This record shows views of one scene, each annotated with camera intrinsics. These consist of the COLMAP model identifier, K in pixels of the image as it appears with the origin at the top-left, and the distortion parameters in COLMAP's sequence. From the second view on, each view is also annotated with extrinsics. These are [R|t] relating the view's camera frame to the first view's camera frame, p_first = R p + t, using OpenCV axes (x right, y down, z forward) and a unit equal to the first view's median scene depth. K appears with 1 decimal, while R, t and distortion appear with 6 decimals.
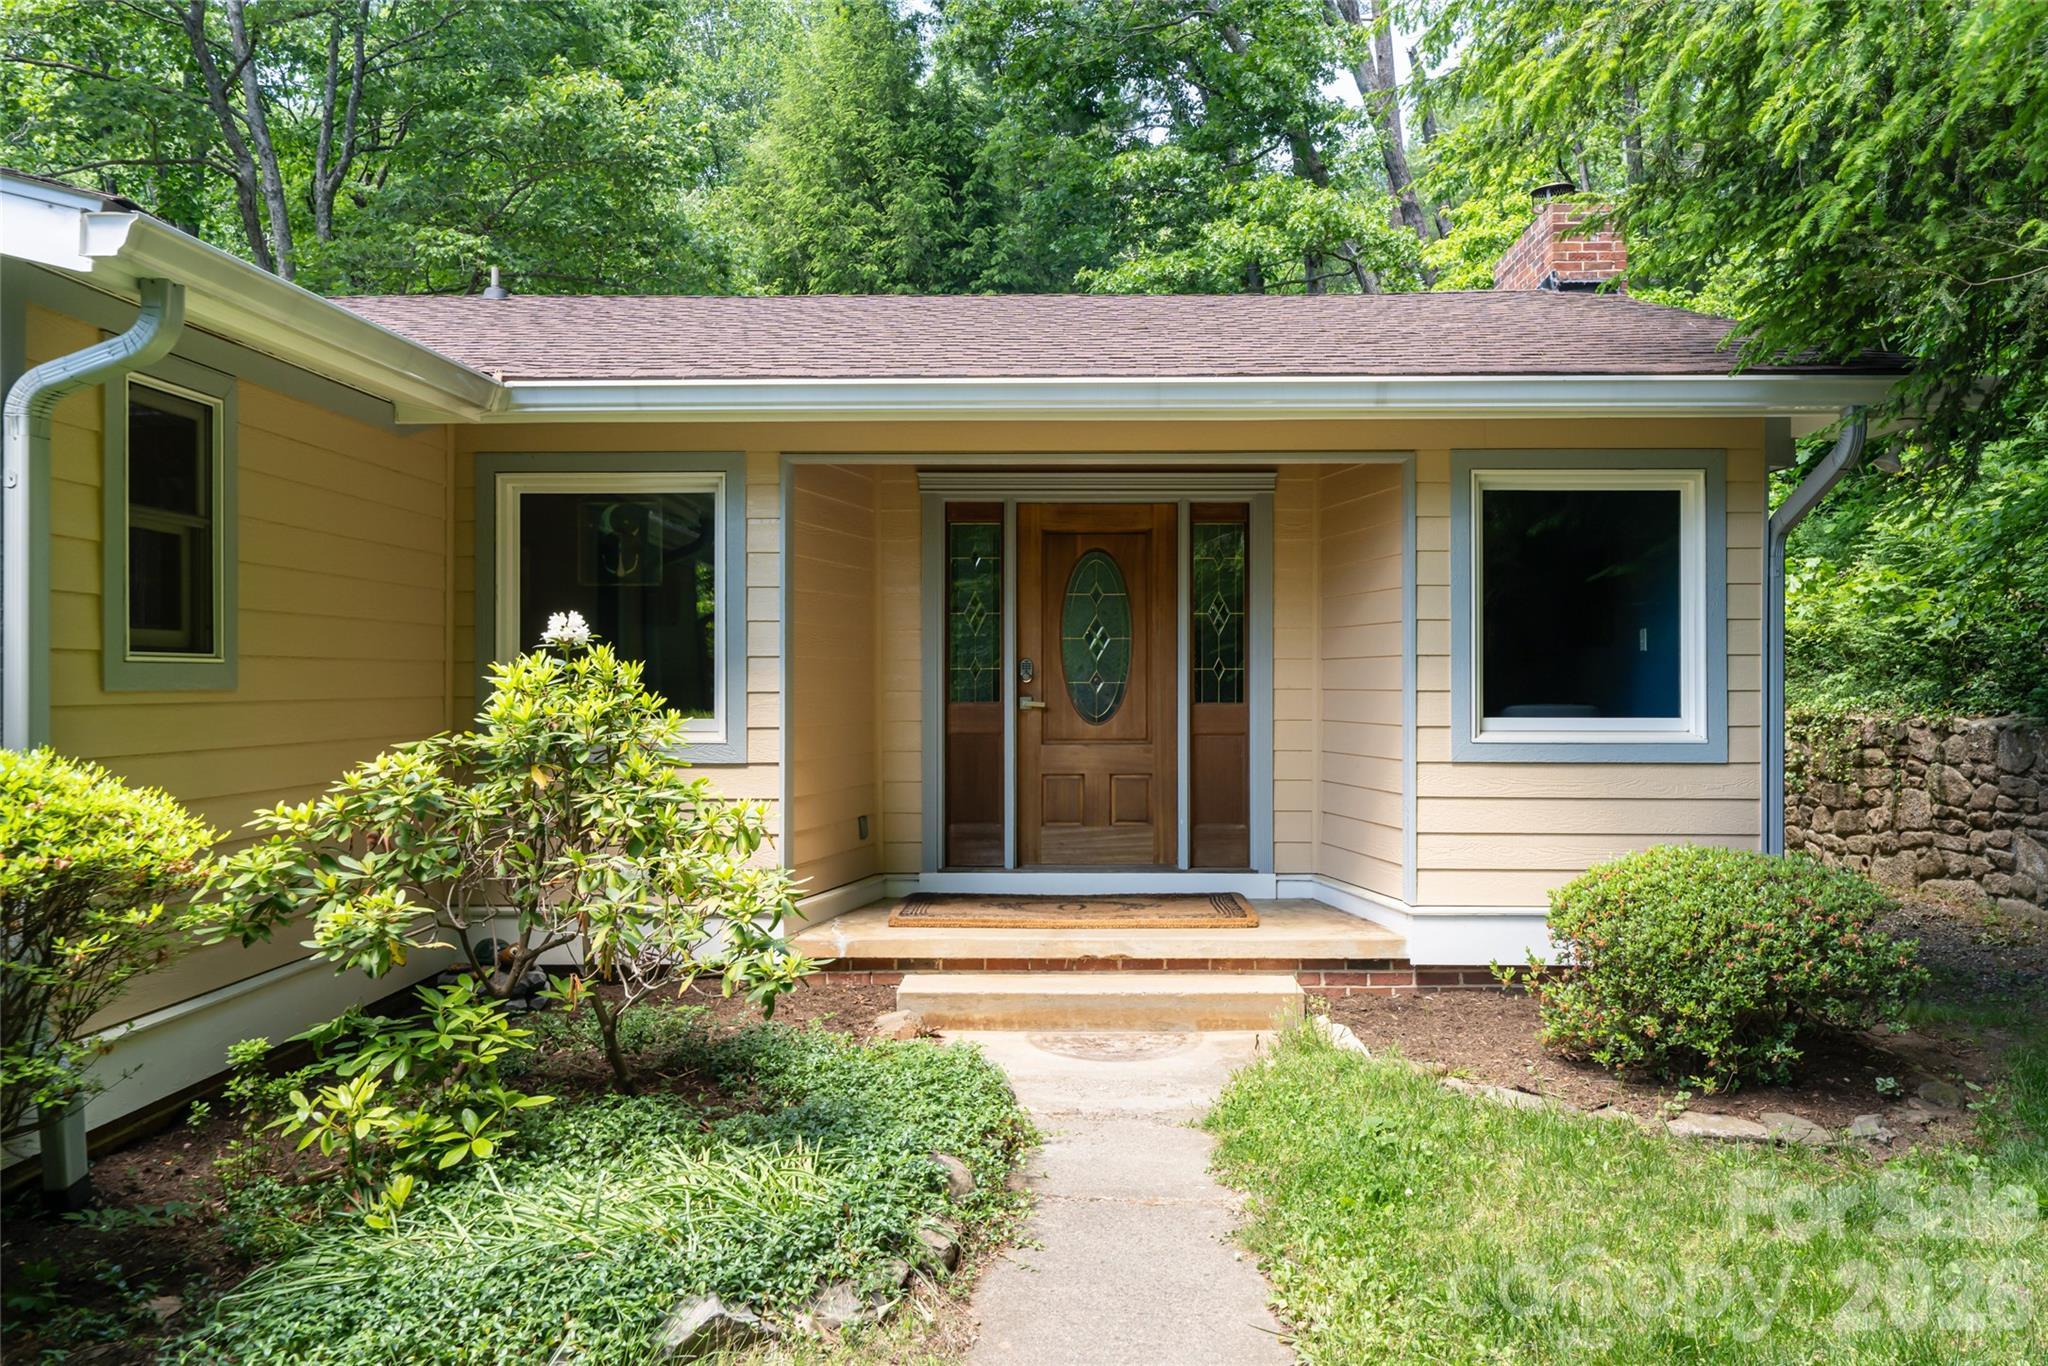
lens RADIAL K [[1510.3, 0, 1024.0], [0, 1510.3, 683.0], [0, 0, 1]] dist [-0.000933, -0.000414]
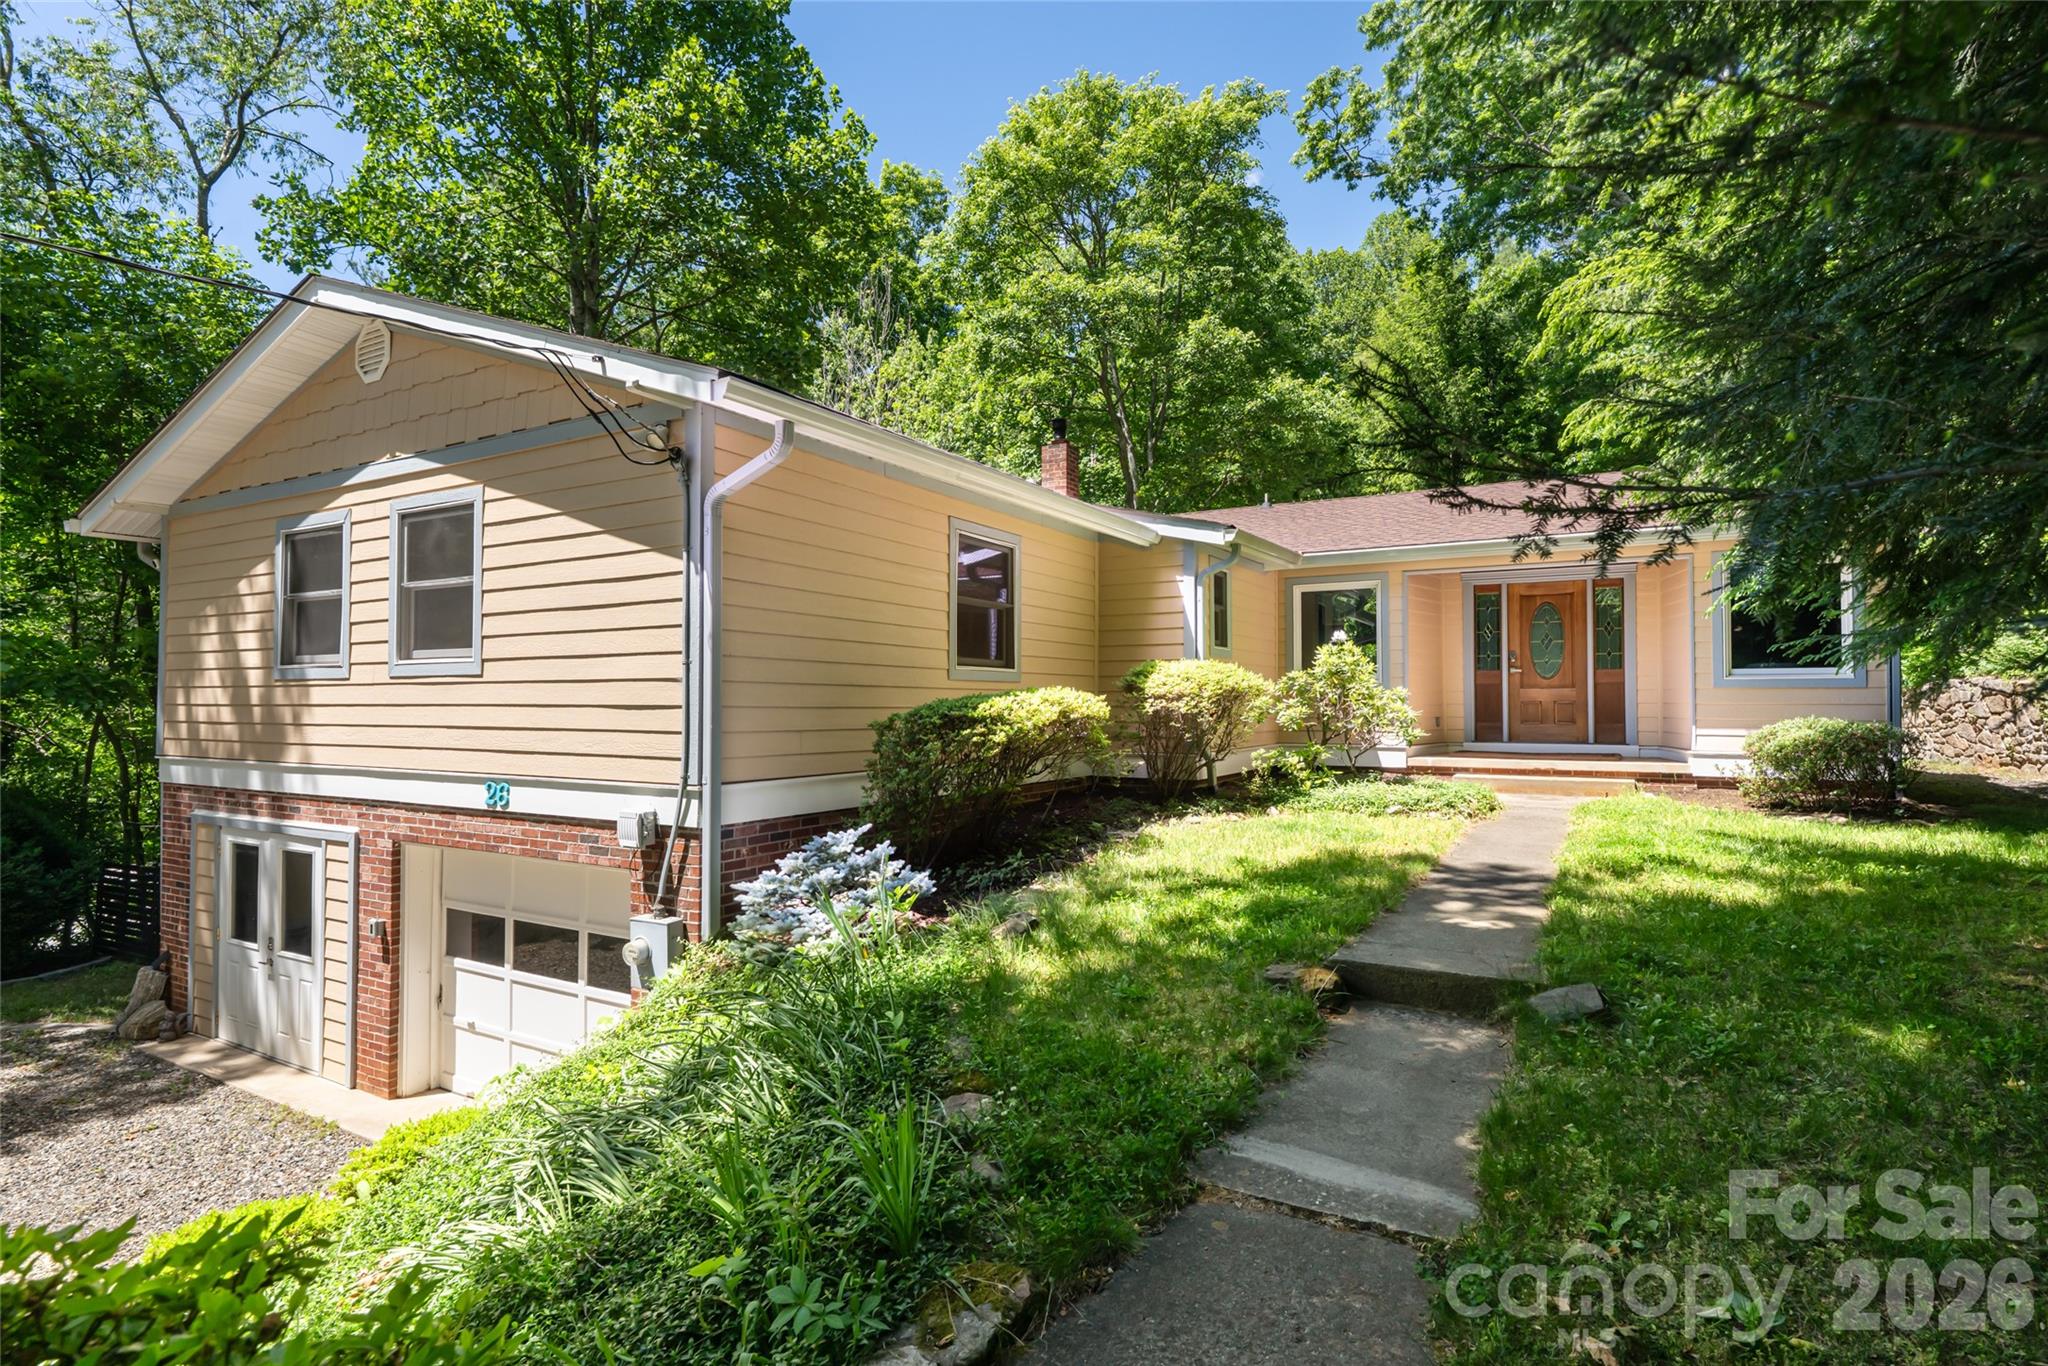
lens RADIAL K [[1014.5, 0, 1024.0], [0, 1014.5, 683.0], [0, 0, 1]] dist [-0.000573, -0.000141]
pose [[0.883647, -0.008682, -0.468073, 0.068211], [0.000203, 0.999835, -0.018162, 0.062321], [0.468154, 0.015953, 0.883503, -0.735286]]
